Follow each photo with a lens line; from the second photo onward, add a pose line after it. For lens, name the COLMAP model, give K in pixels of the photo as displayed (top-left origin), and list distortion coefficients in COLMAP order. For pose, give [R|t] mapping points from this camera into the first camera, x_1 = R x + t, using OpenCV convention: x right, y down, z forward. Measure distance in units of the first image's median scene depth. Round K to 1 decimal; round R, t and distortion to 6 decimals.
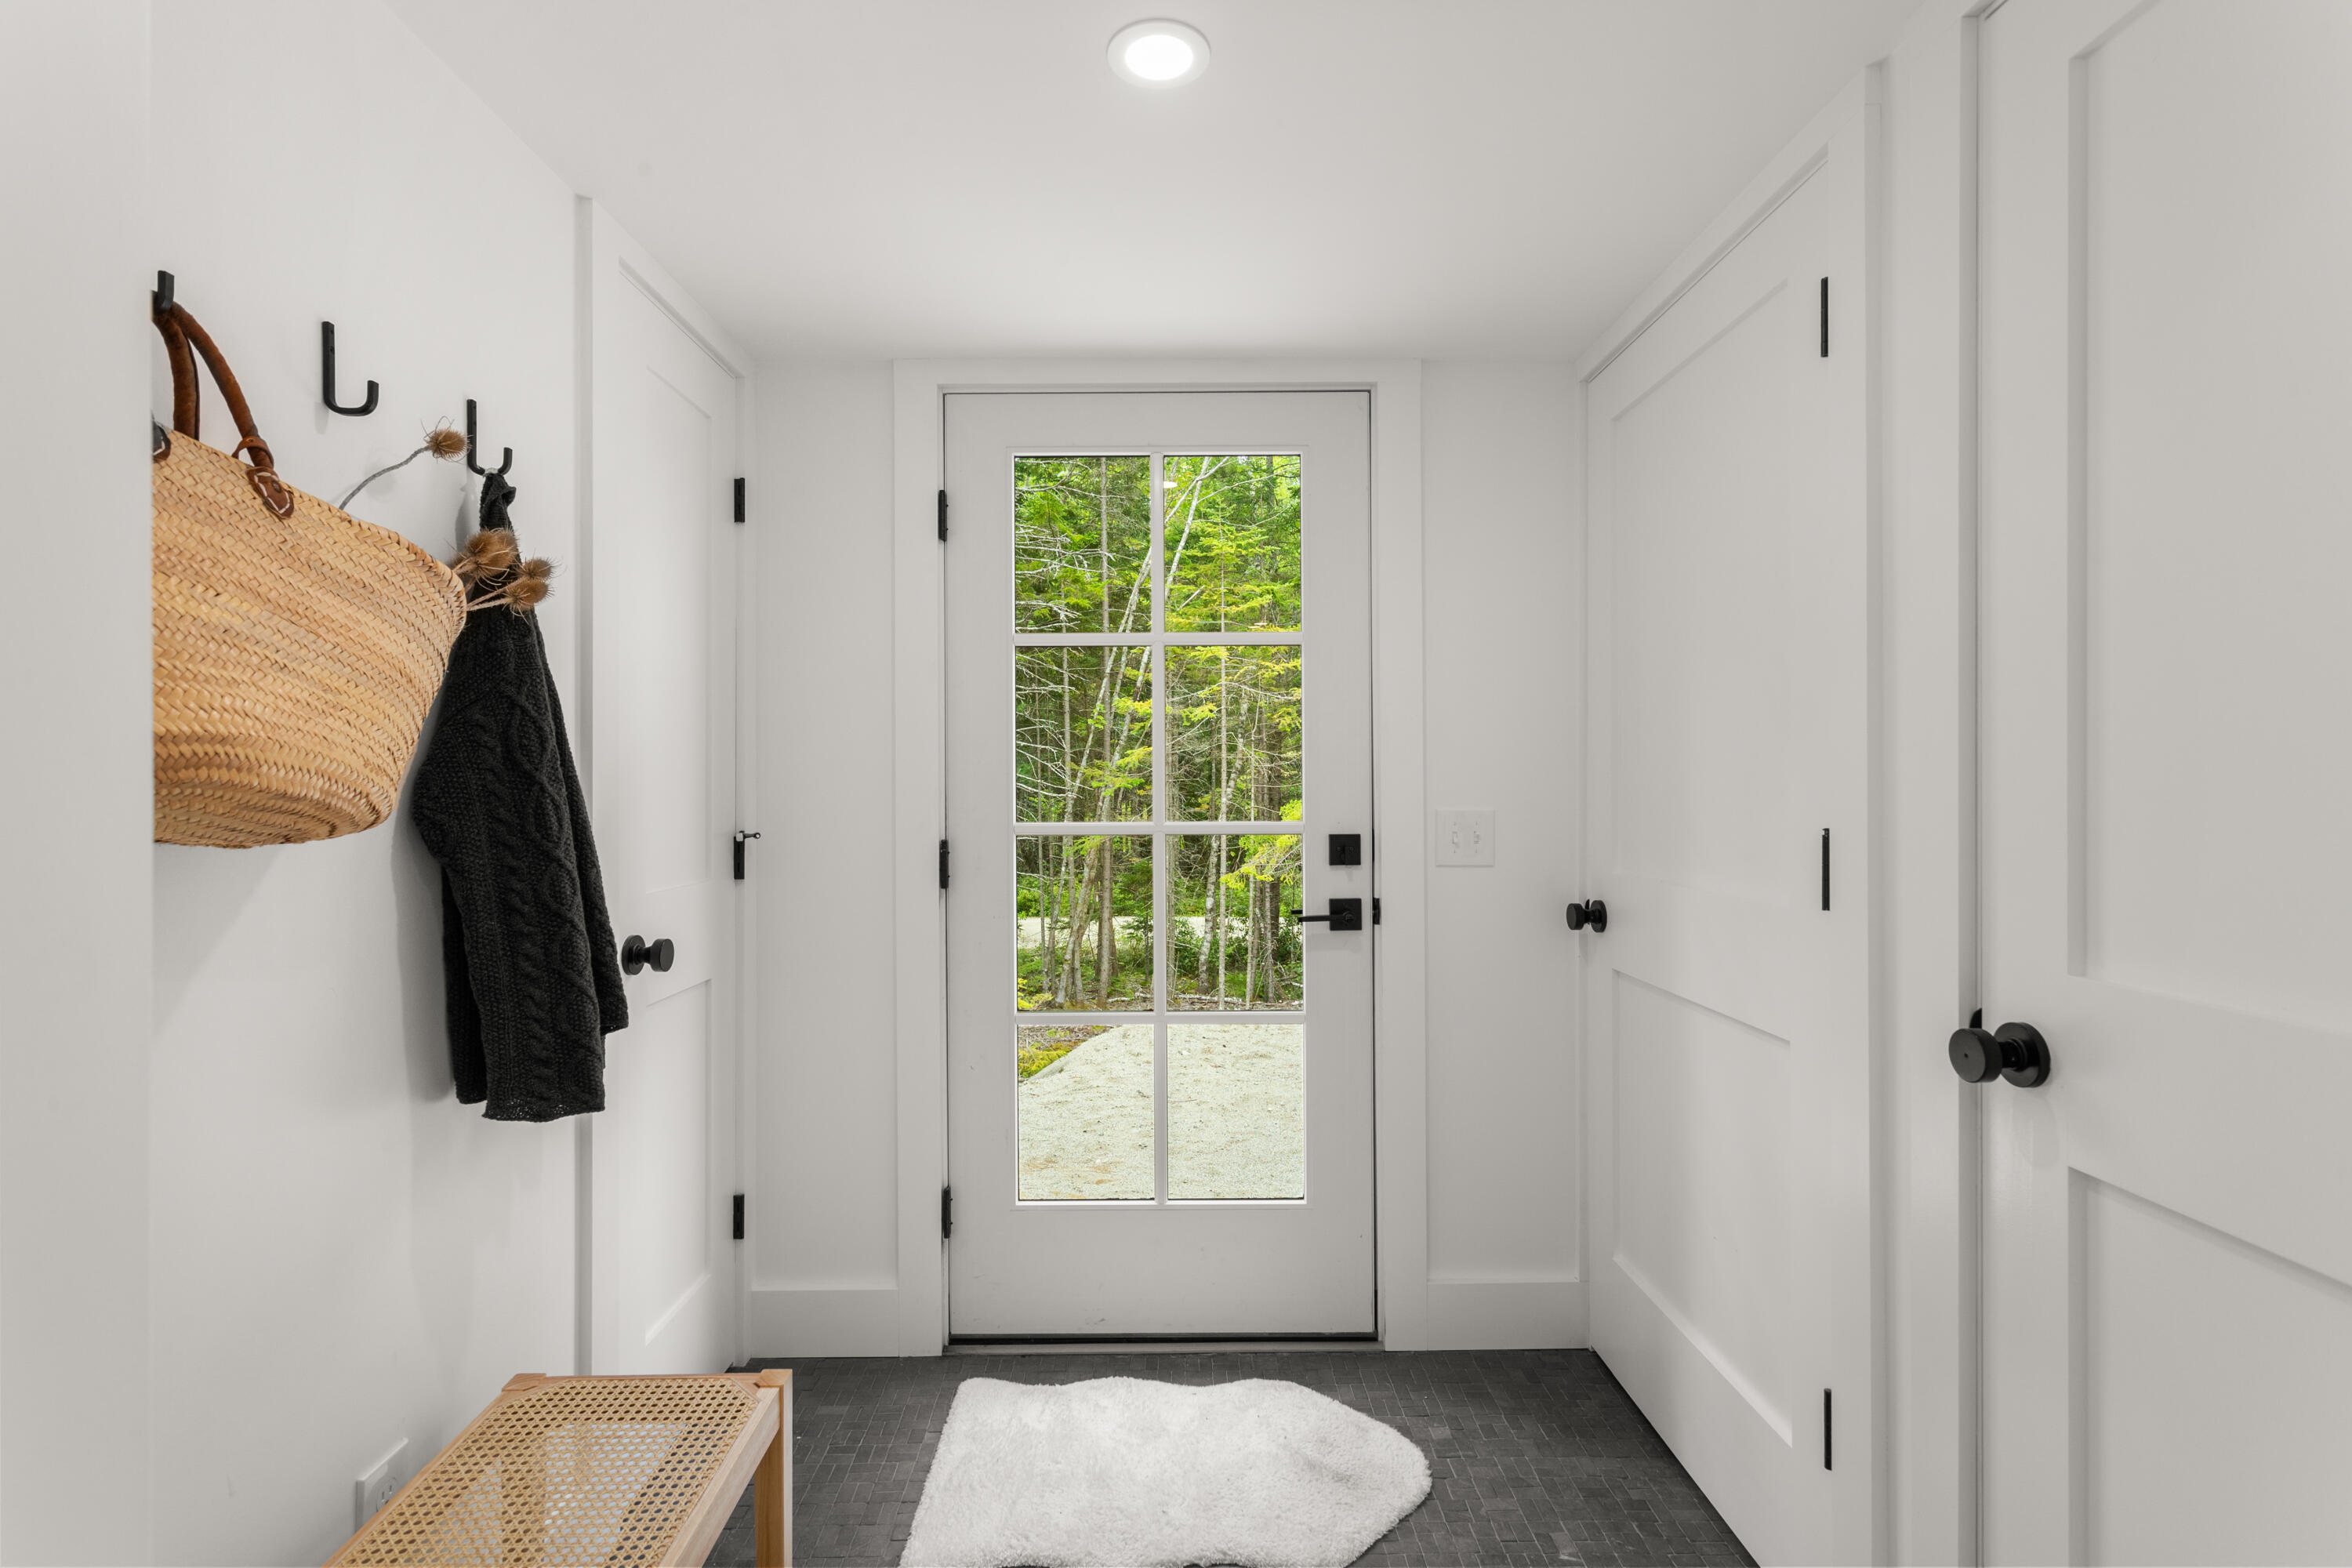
lens RADIAL K [[1124.2, 0, 1176.0], [0, 1124.2, 784.0], [0, 0, 1]] dist [-0.002630, 0.000622]
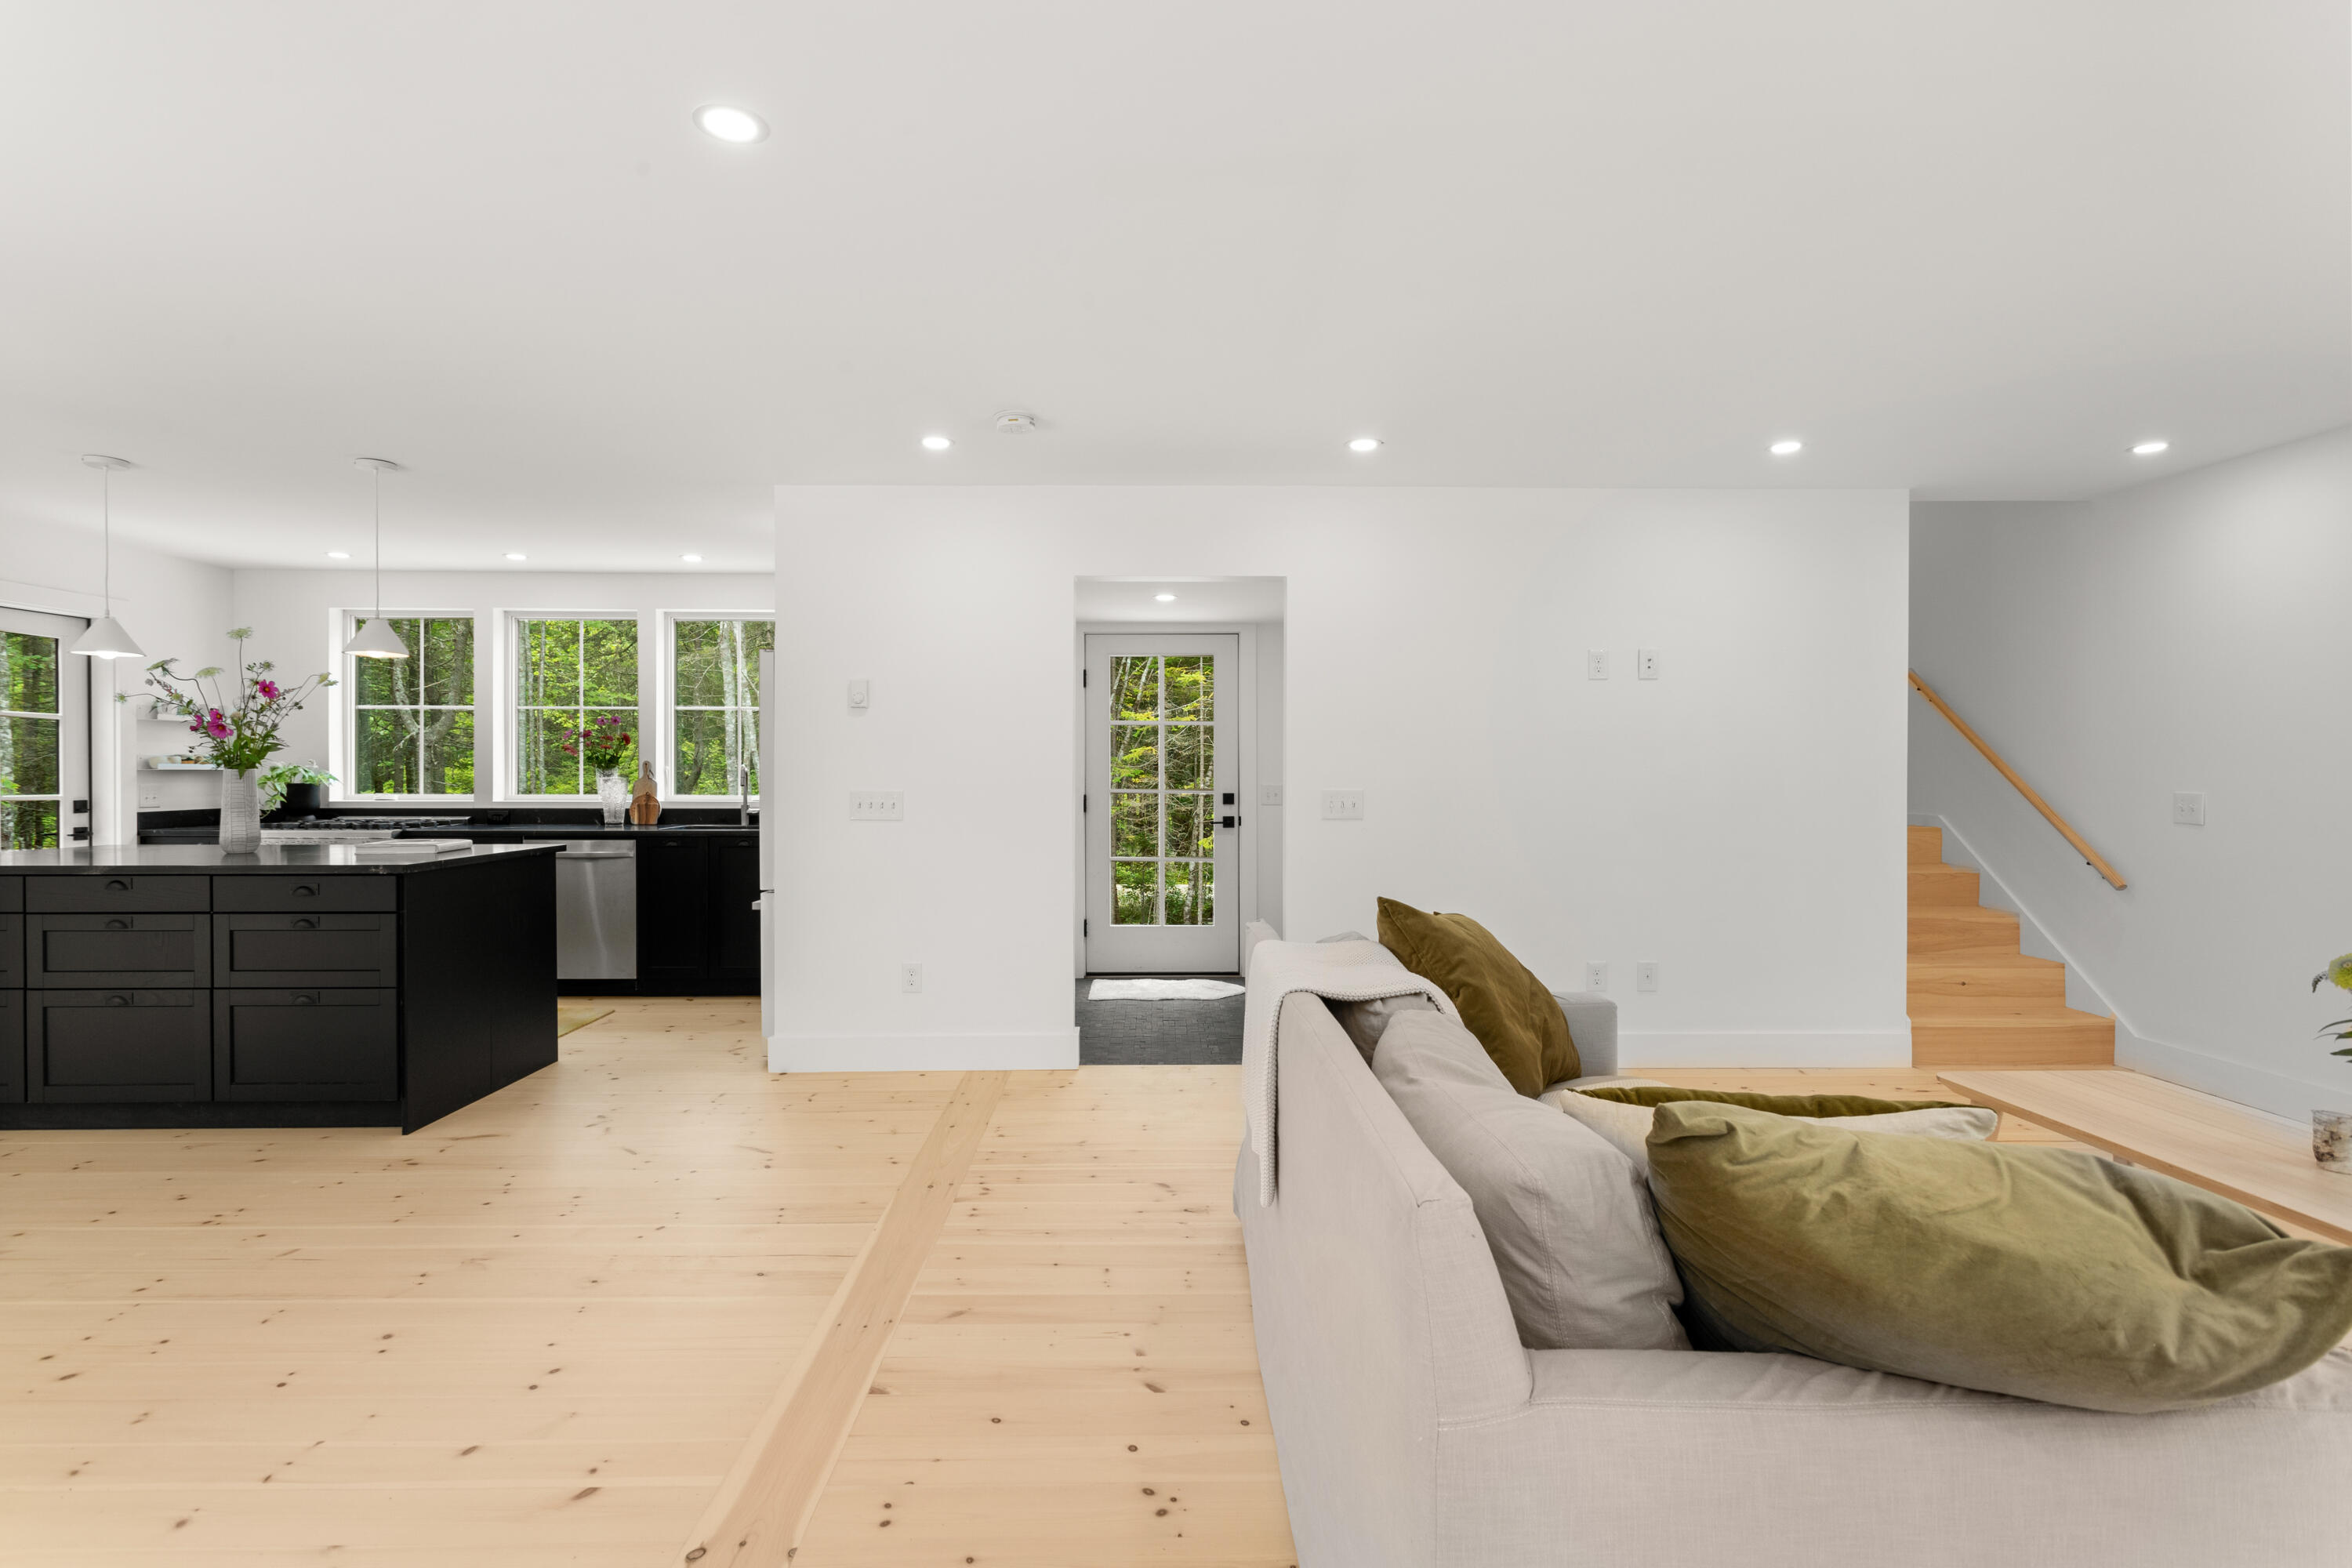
lens RADIAL K [[1124.2, 0, 1176.0], [0, 1124.2, 784.0], [0, 0, 1]] dist [-0.002630, 0.000622]
pose [[0.999945, 0.004198, 0.009626, -0.007169], [-0.004289, 0.999947, 0.009410, -0.004128], [-0.009586, -0.009451, 0.999909, -1.795488]]
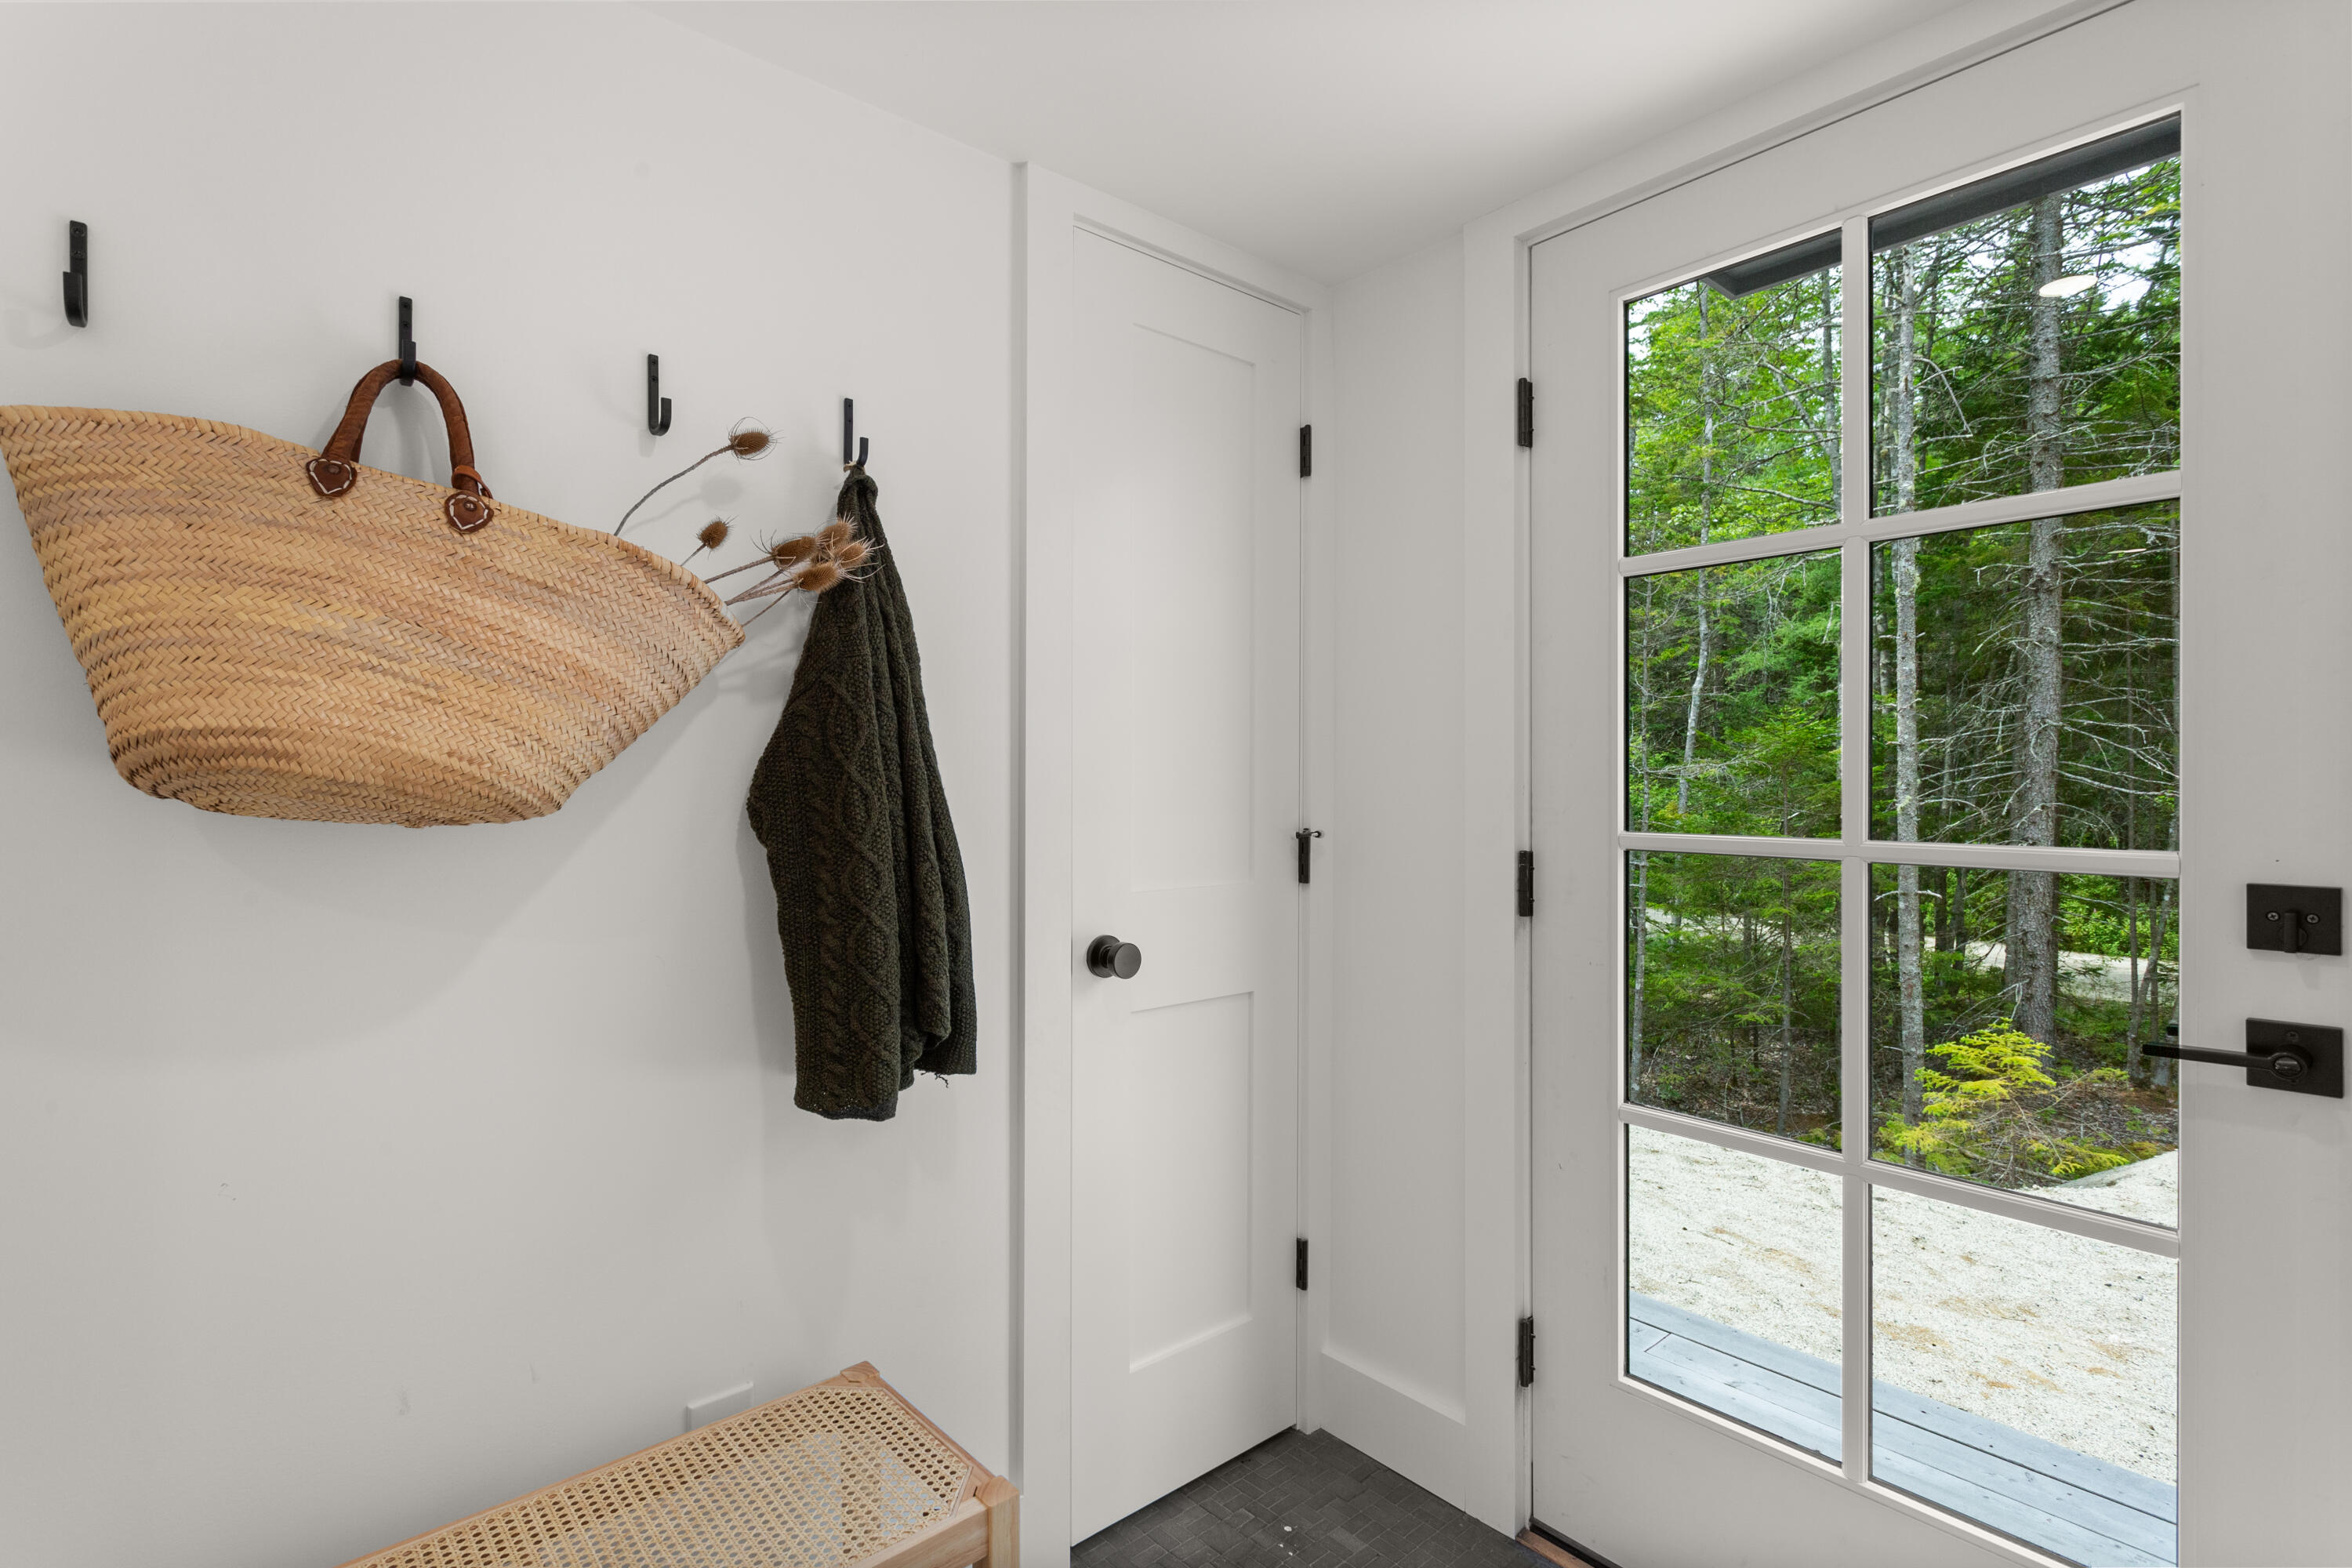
lens RADIAL K [[1124.2, 0, 1176.0], [0, 1124.2, 784.0], [0, 0, 1]] dist [-0.002630, 0.000622]
pose [[0.637678, 0.009542, -0.770244, 0.216016], [-0.003485, 0.999949, 0.009503, -0.000657], [0.770295, -0.003375, 0.637679, 0.347554]]
